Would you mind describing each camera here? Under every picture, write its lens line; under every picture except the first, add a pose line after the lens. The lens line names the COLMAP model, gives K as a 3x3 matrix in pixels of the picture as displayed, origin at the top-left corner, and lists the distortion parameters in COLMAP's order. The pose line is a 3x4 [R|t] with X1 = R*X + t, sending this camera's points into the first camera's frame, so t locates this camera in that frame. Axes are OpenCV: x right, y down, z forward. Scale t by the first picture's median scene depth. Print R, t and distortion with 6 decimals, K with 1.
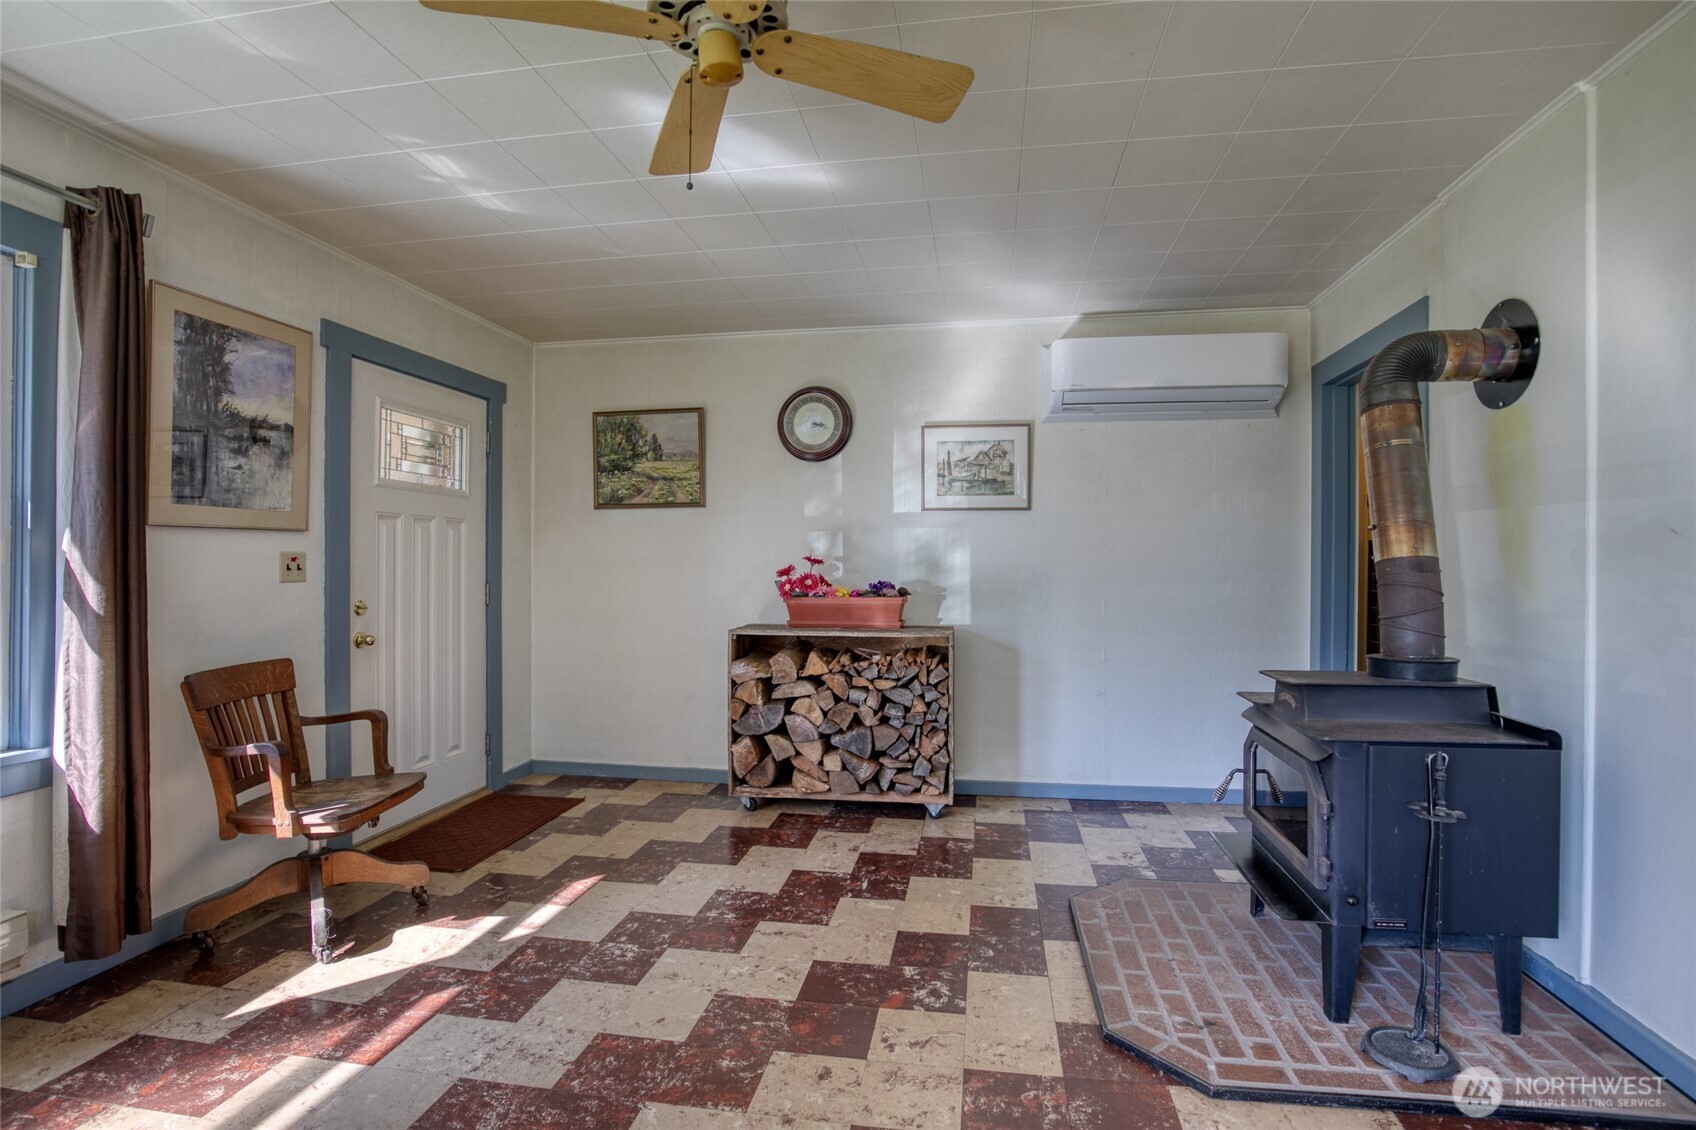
lens RADIAL K [[805.5, 0, 856.6], [0, 805.5, 565.7], [0, 0, 1]] dist [-0.033555, 0.004460]
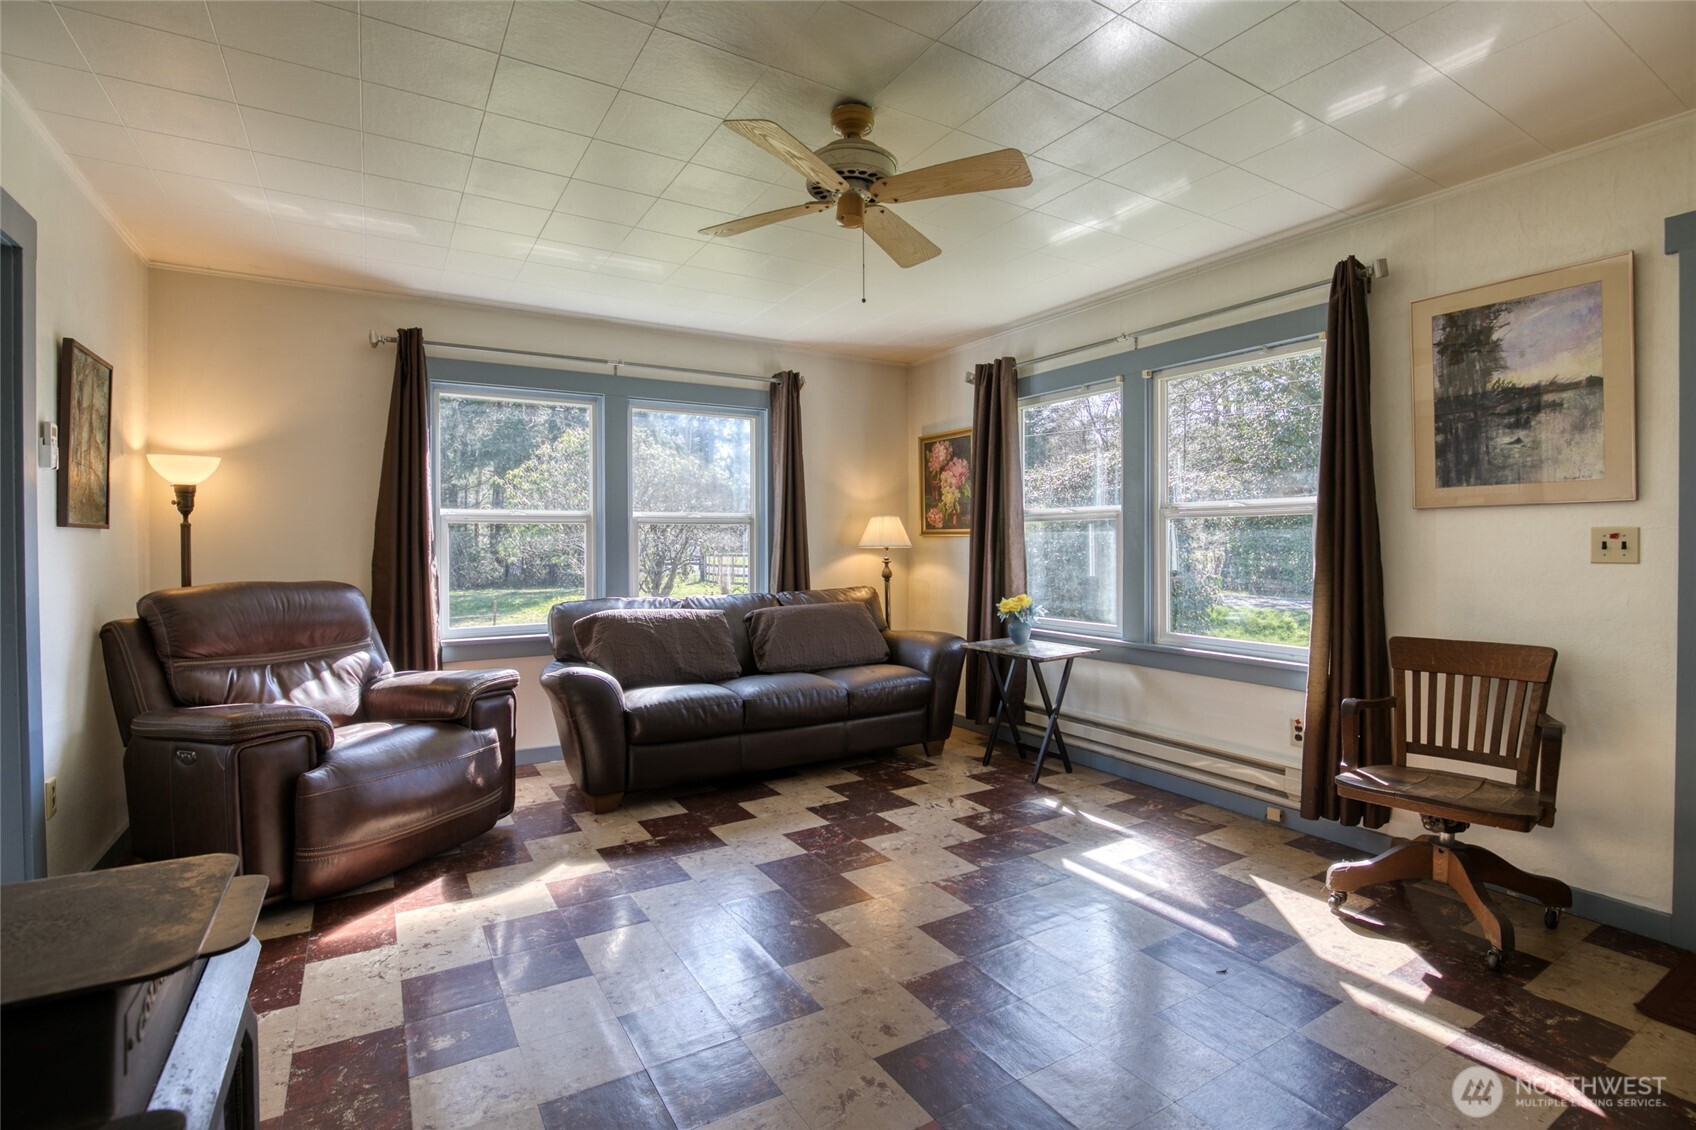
lens RADIAL K [[805.5, 0, 865.1], [0, 805.5, 542.8], [0, 0, 1]] dist [-0.033555, 0.004460]
pose [[-0.752201, 0.001752, -0.658931, 0.463316], [-0.002569, 0.999981, 0.005590, -0.003647], [0.658928, 0.005898, -0.752183, 1.220195]]
